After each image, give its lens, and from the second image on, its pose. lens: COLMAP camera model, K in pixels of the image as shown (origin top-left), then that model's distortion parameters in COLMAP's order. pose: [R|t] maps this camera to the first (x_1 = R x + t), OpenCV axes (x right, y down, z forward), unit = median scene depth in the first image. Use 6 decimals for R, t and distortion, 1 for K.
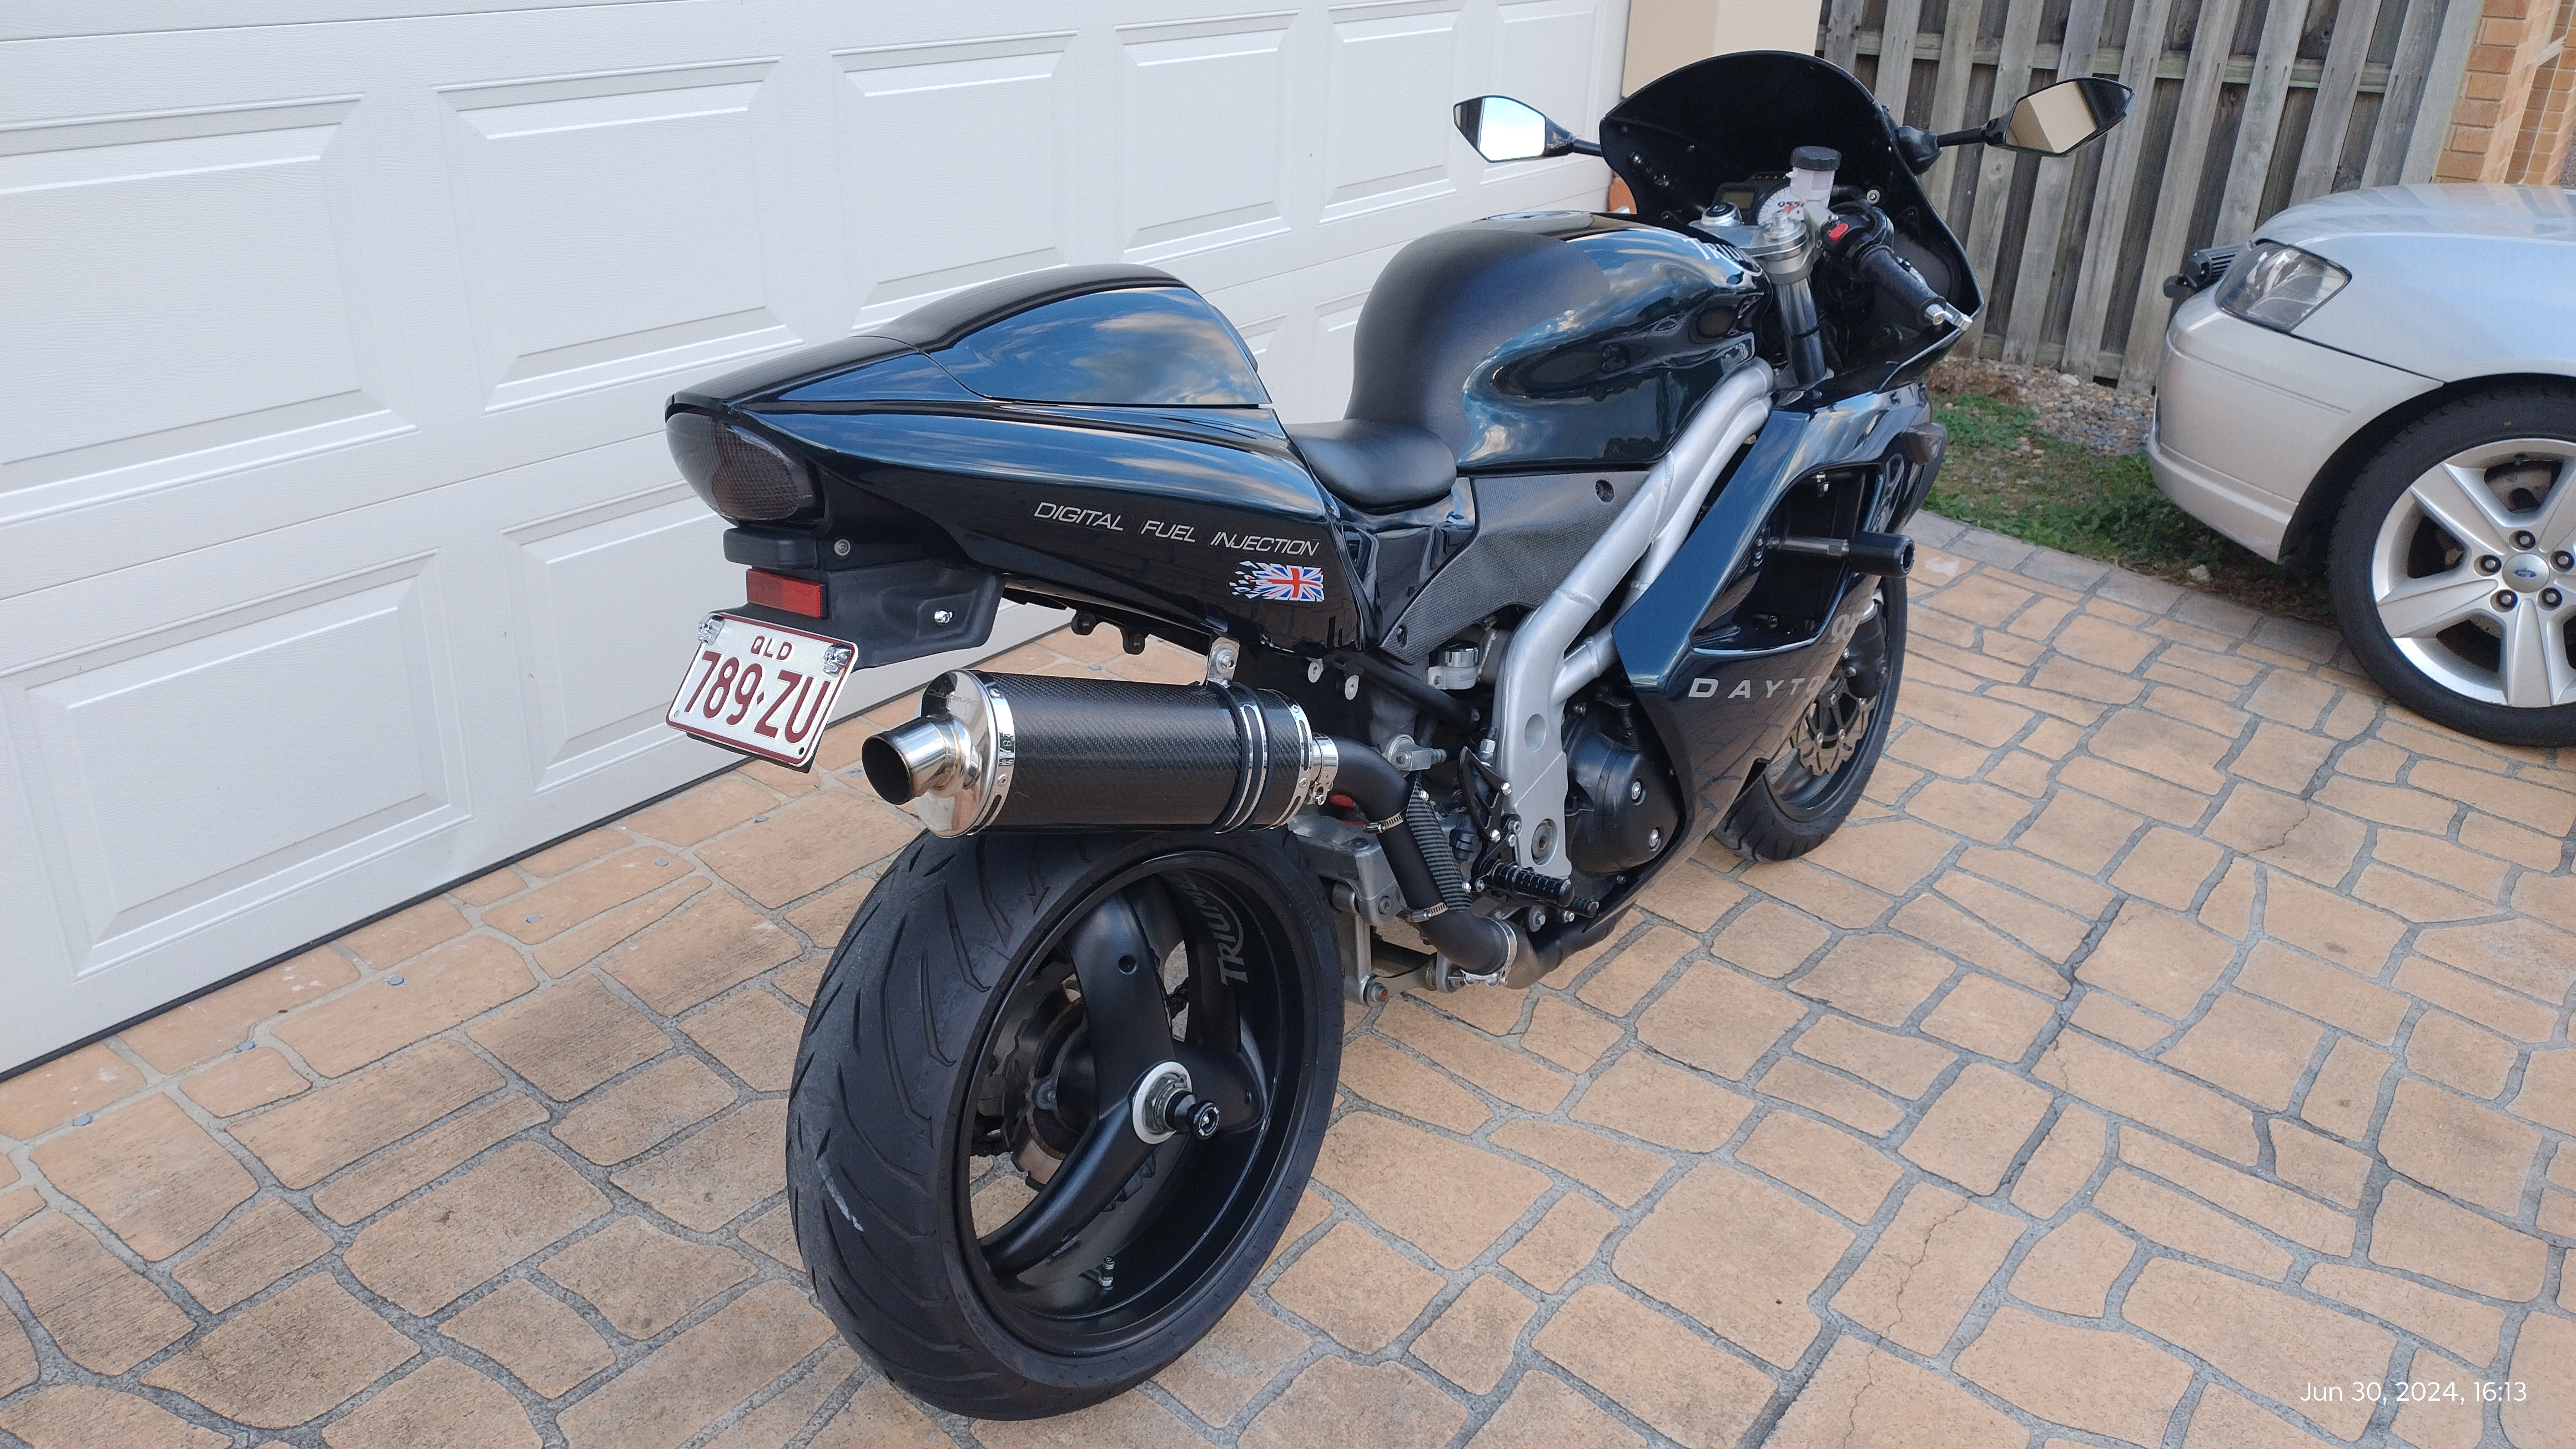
lens RADIAL K [[1900.0, 0, 1279.2], [0, 1900.0, 715.2], [0, 0, 1]] dist [0.033586, -0.032325]
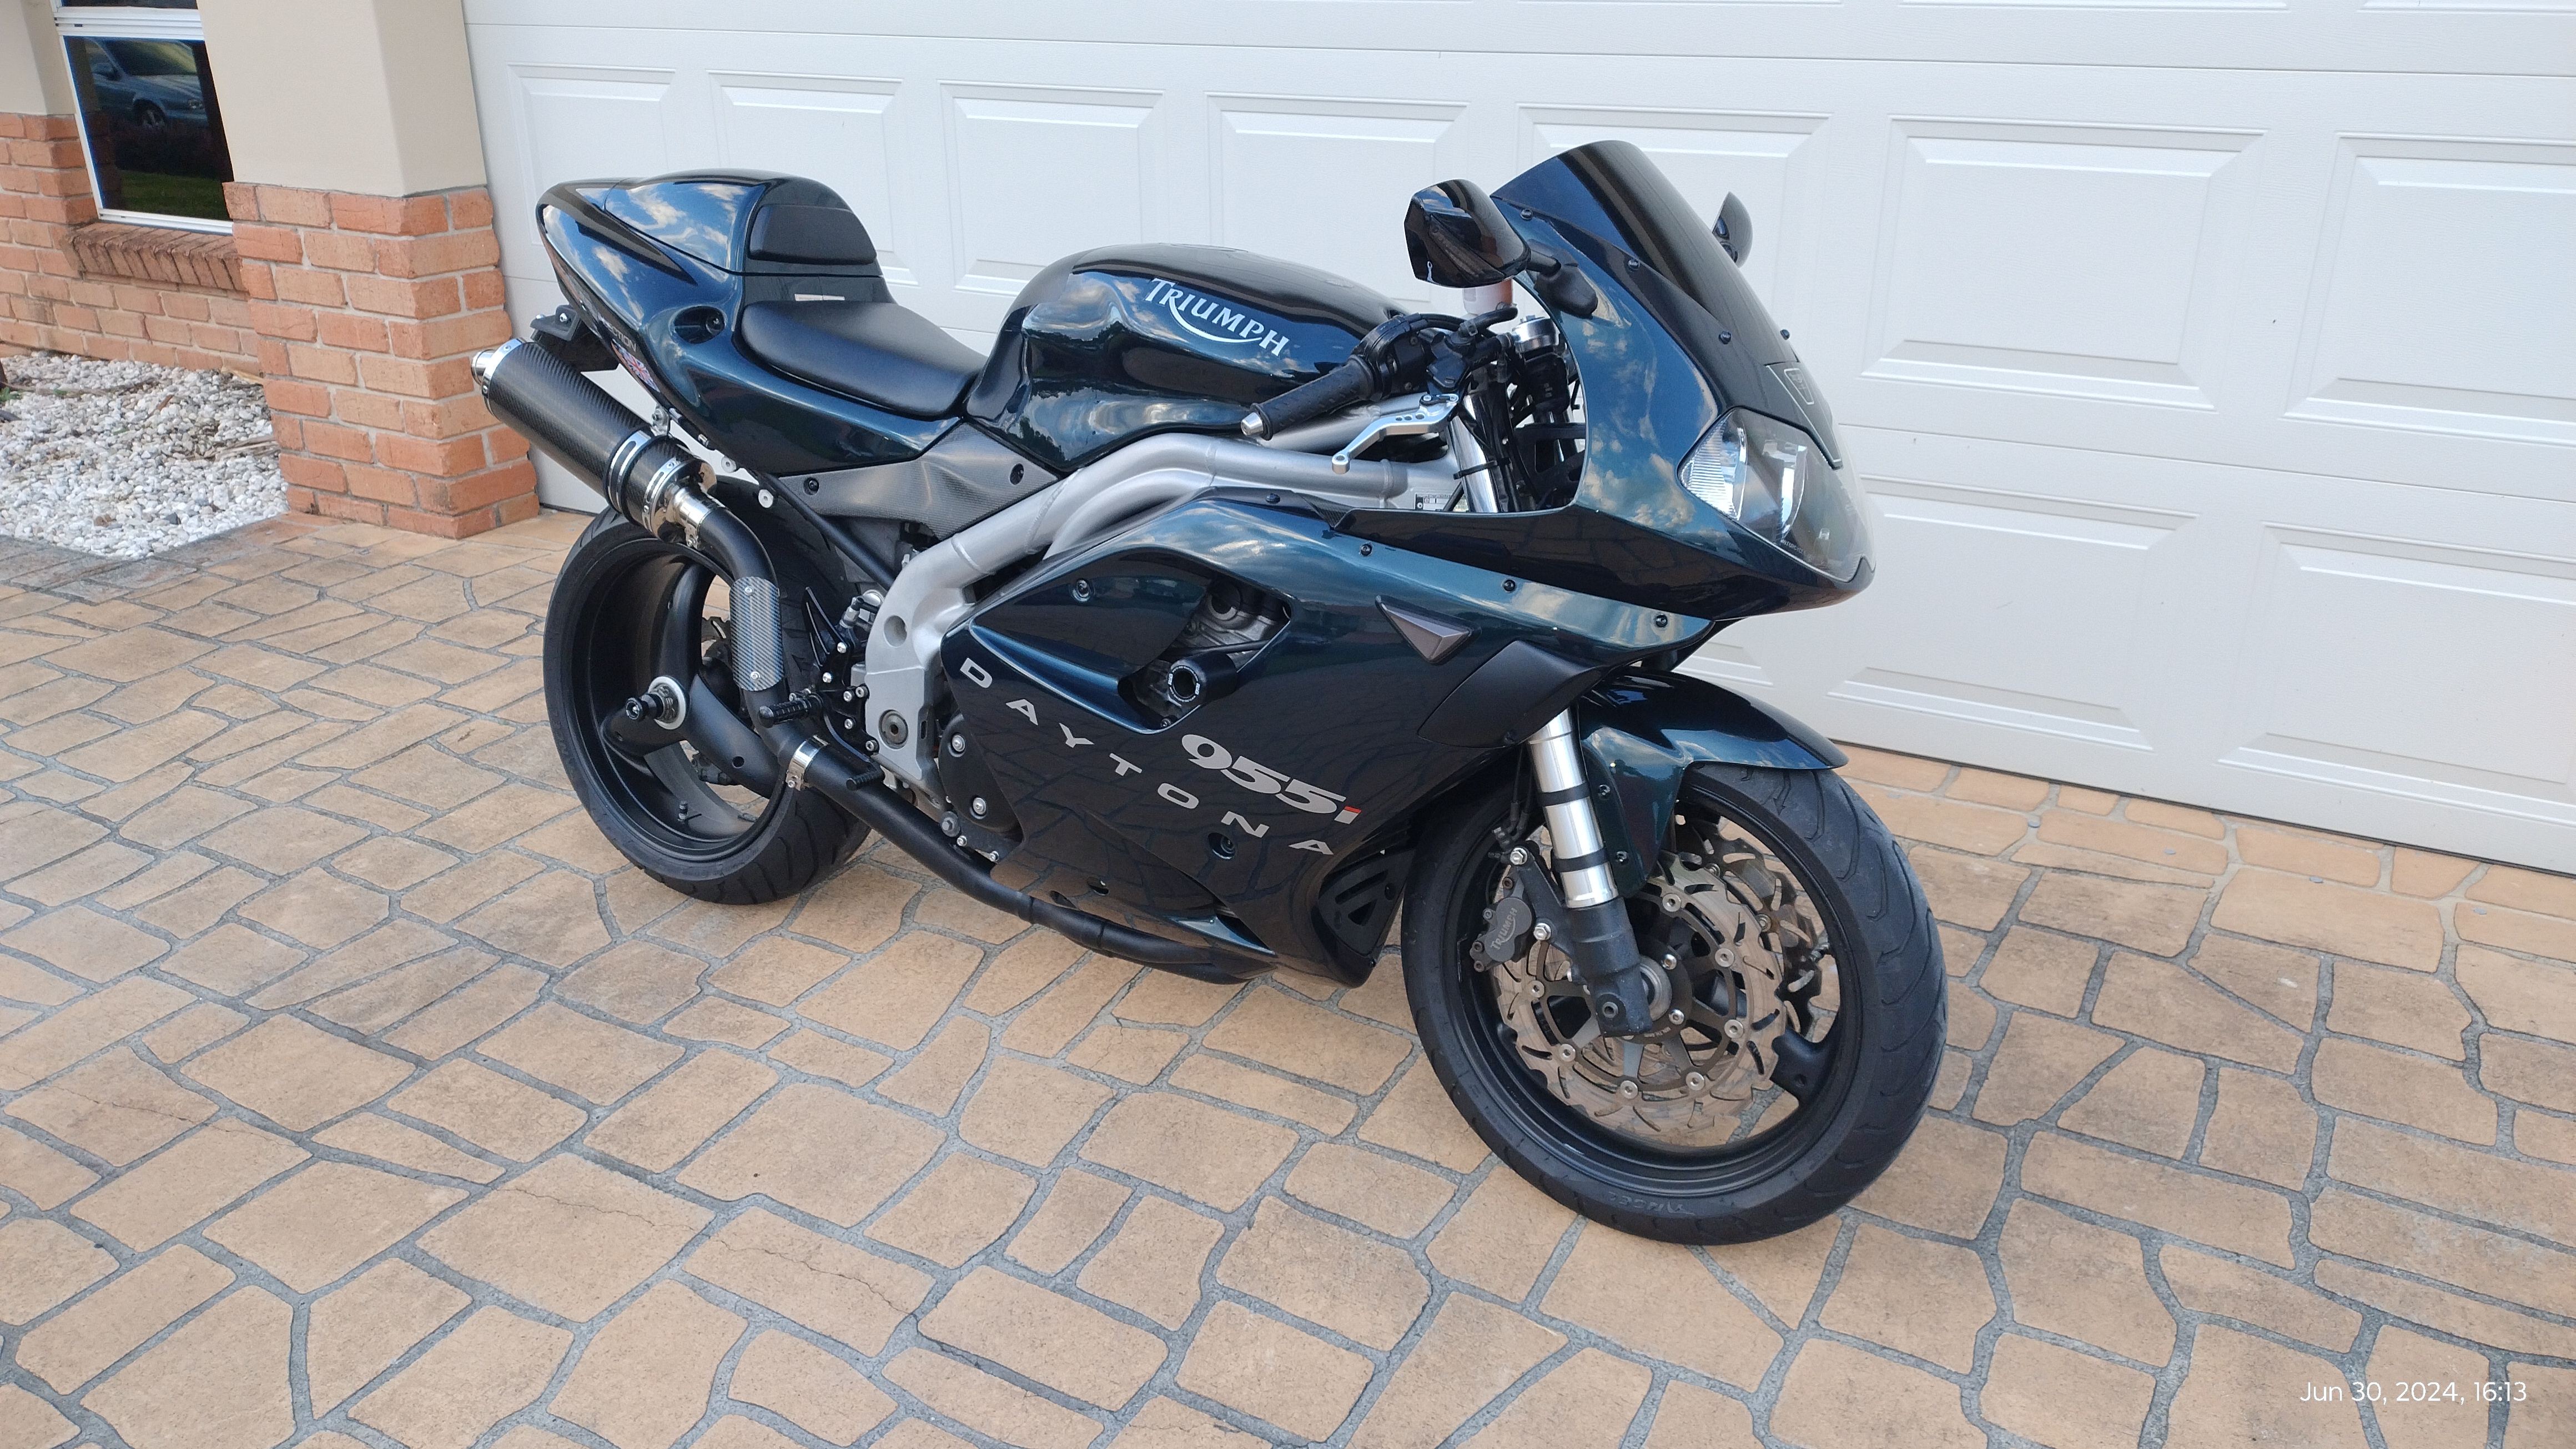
lens RADIAL K [[1900.0, 0, 1283.6], [0, 1900.0, 722.2], [0, 0, 1]] dist [0.033586, -0.032325]
pose [[0.145288, 0.349360, -0.925656, 0.999916], [-0.415487, 0.870633, 0.263380, -0.275151], [0.897921, 0.346332, 0.271647, 0.710687]]
